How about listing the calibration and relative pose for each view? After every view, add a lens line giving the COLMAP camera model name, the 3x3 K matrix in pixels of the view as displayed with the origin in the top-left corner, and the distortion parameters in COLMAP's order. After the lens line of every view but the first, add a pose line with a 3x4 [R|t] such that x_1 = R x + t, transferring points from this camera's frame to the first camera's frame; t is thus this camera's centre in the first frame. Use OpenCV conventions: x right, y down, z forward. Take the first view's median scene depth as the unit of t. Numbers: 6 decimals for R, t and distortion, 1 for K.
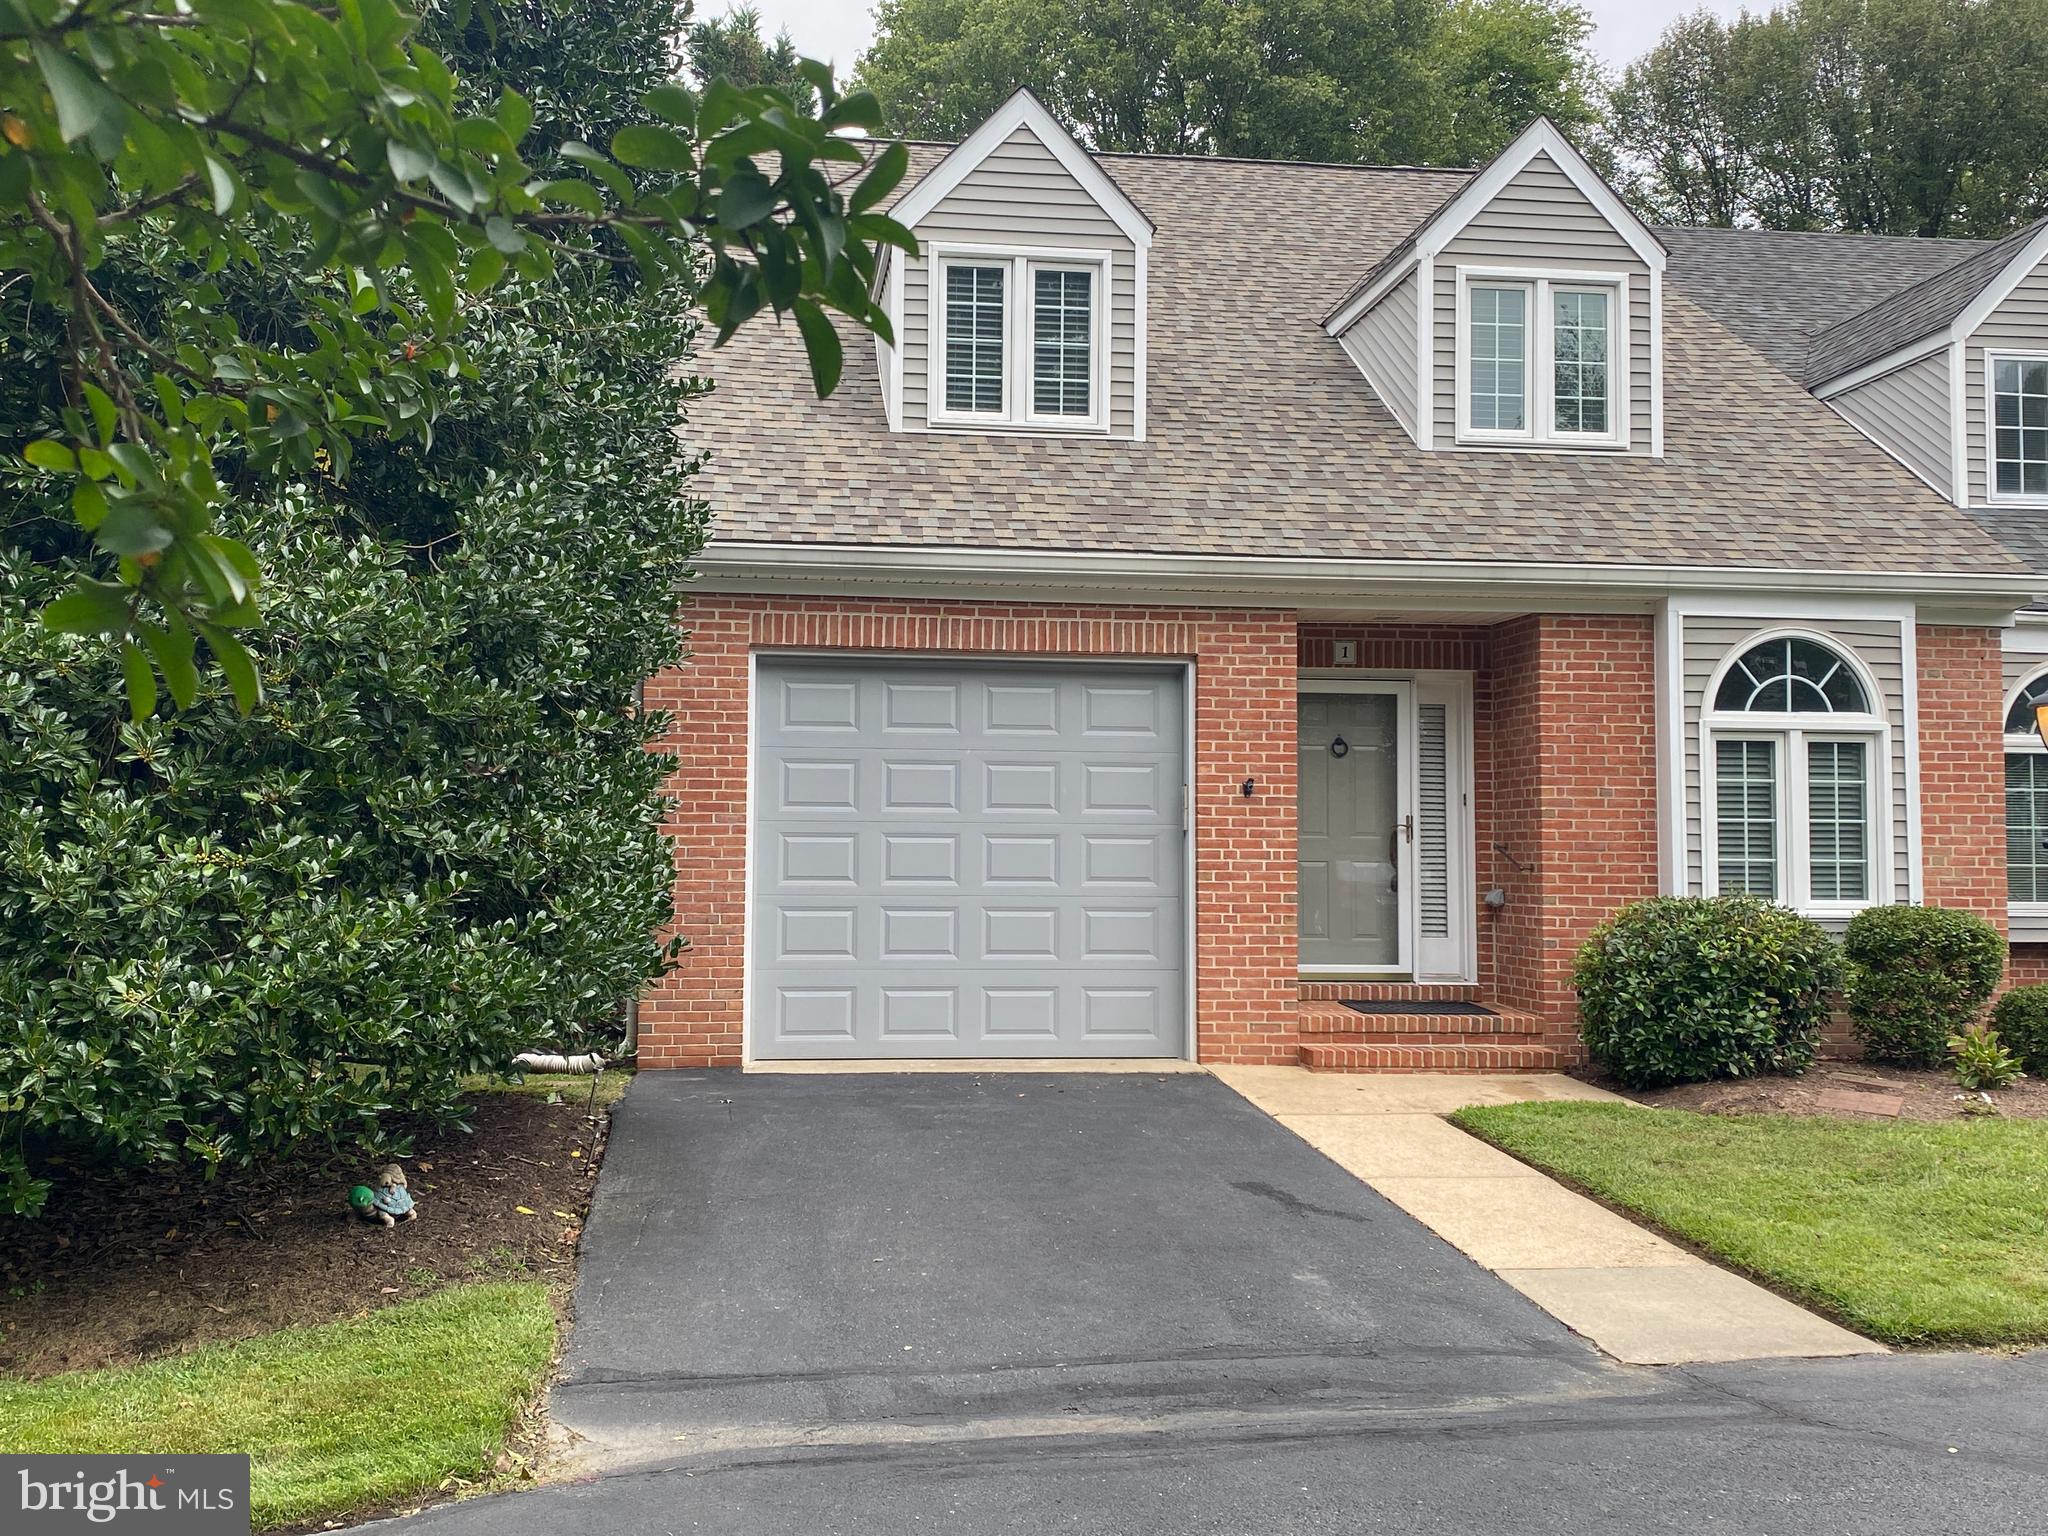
lens RADIAL K [[2017.9, 0, 1022.8], [0, 2017.9, 753.7], [0, 0, 1]] dist [0.133216, 0.000000]
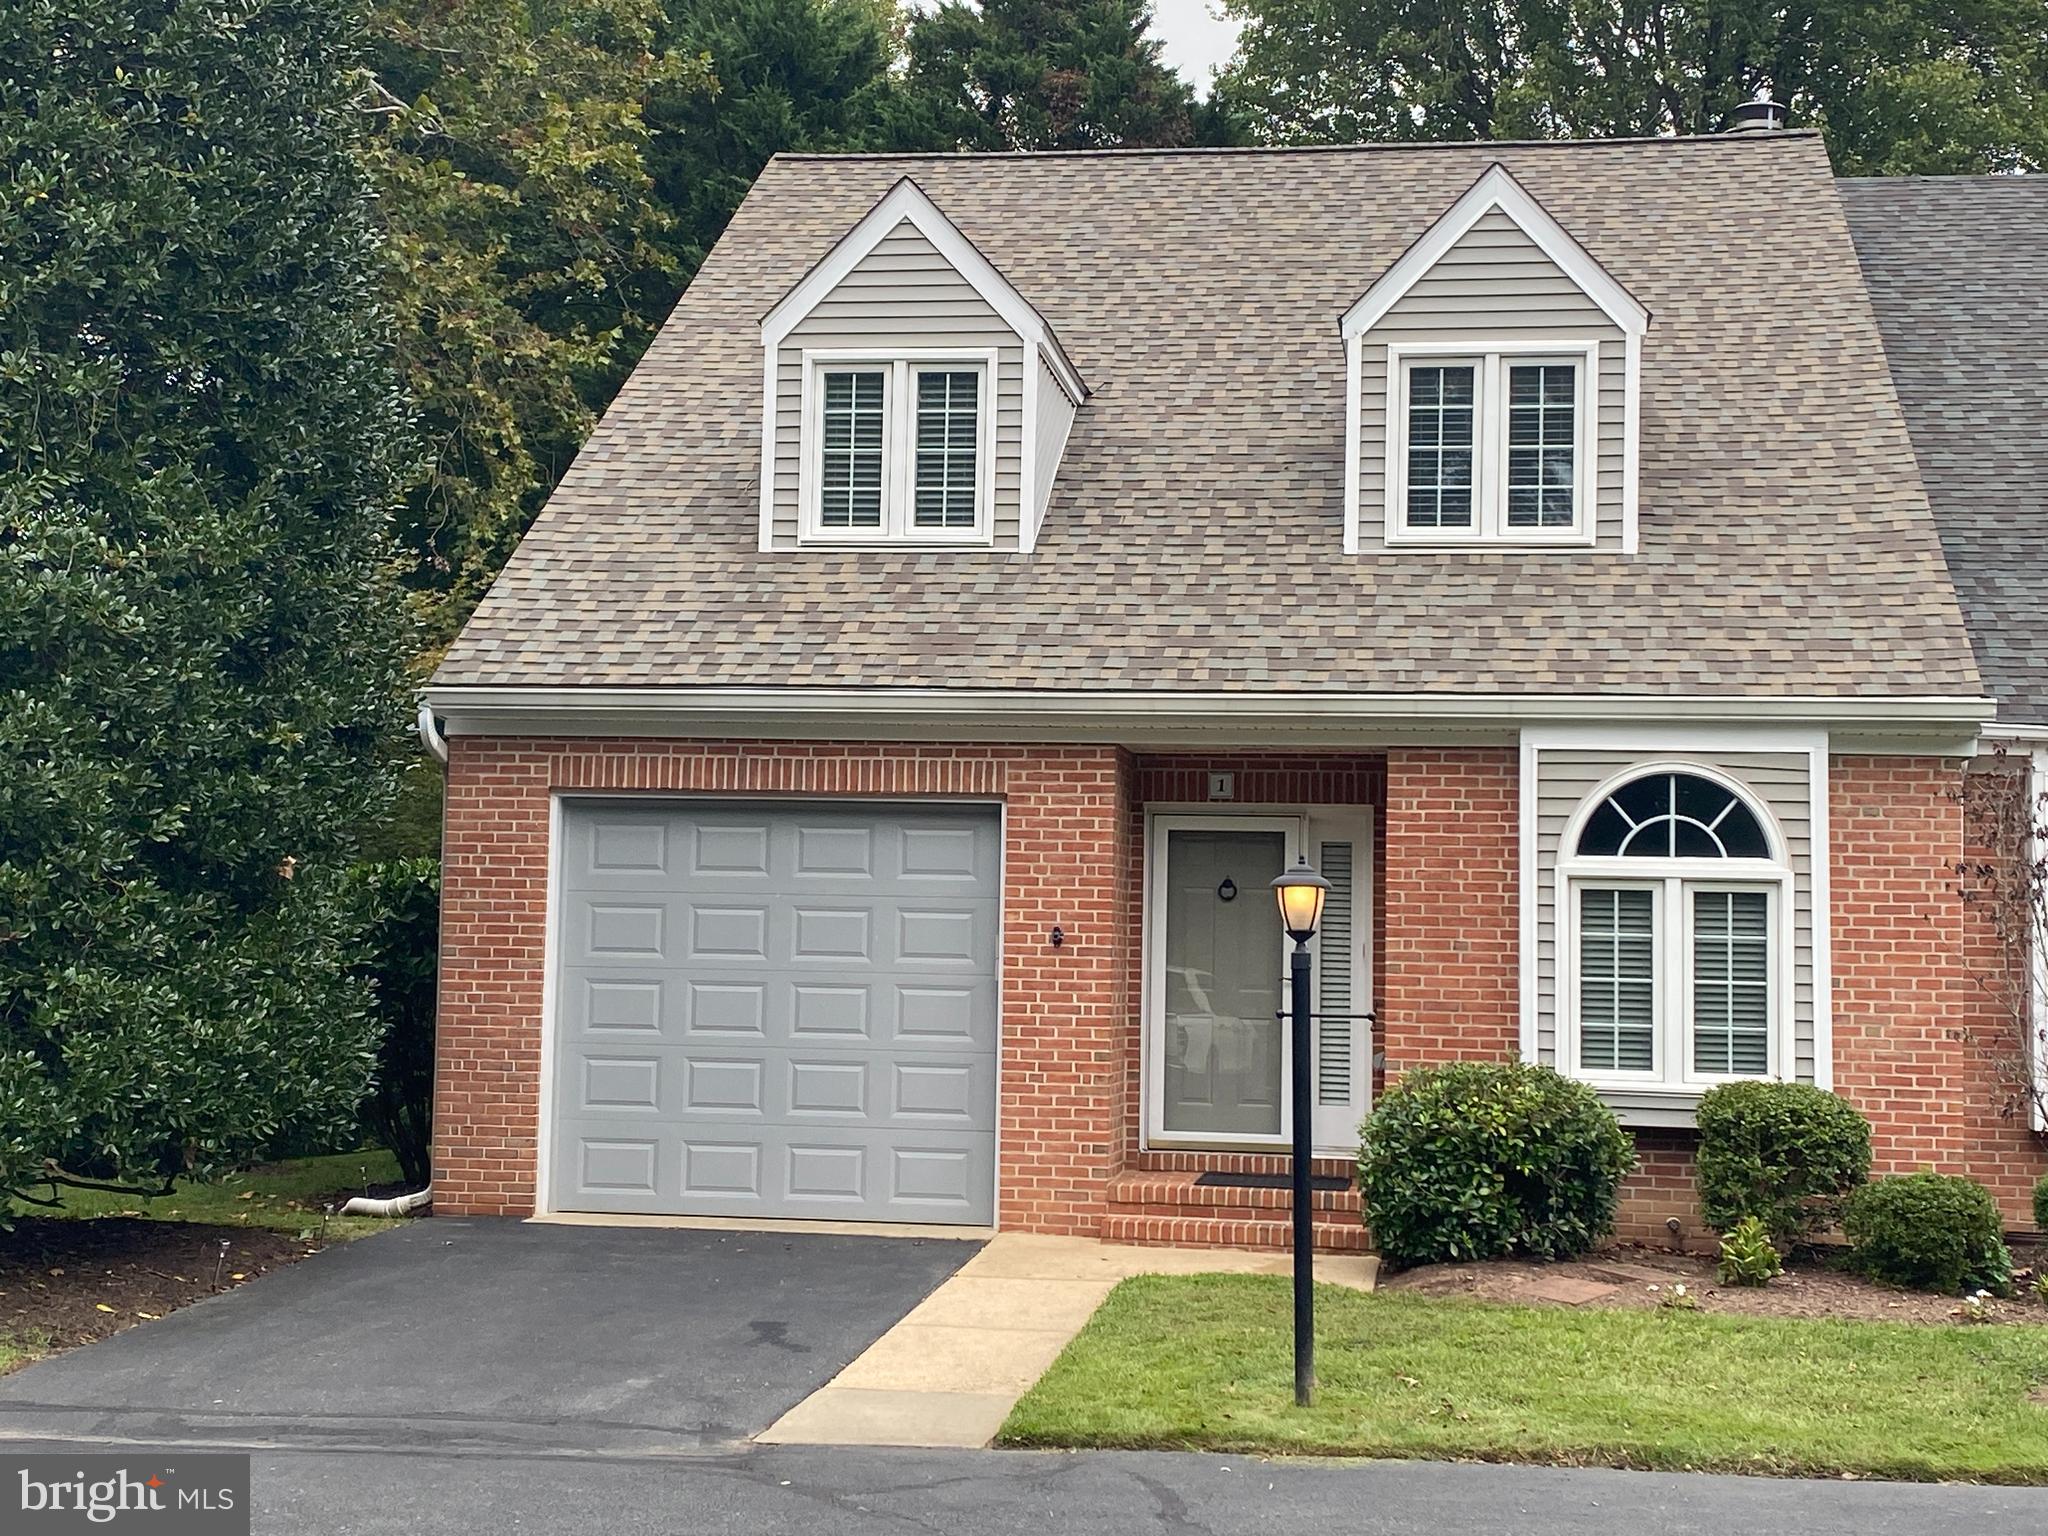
lens RADIAL K [[3068.5, 0, 1024.1], [0, 3068.5, 771.8], [0, 0, 1]] dist [0.225110, 0.000000]
pose [[0.956340, -0.004286, -0.292225, 0.499097], [-0.000885, 0.999845, -0.017561, -0.033570], [0.292255, 0.017053, 0.956188, -0.352009]]
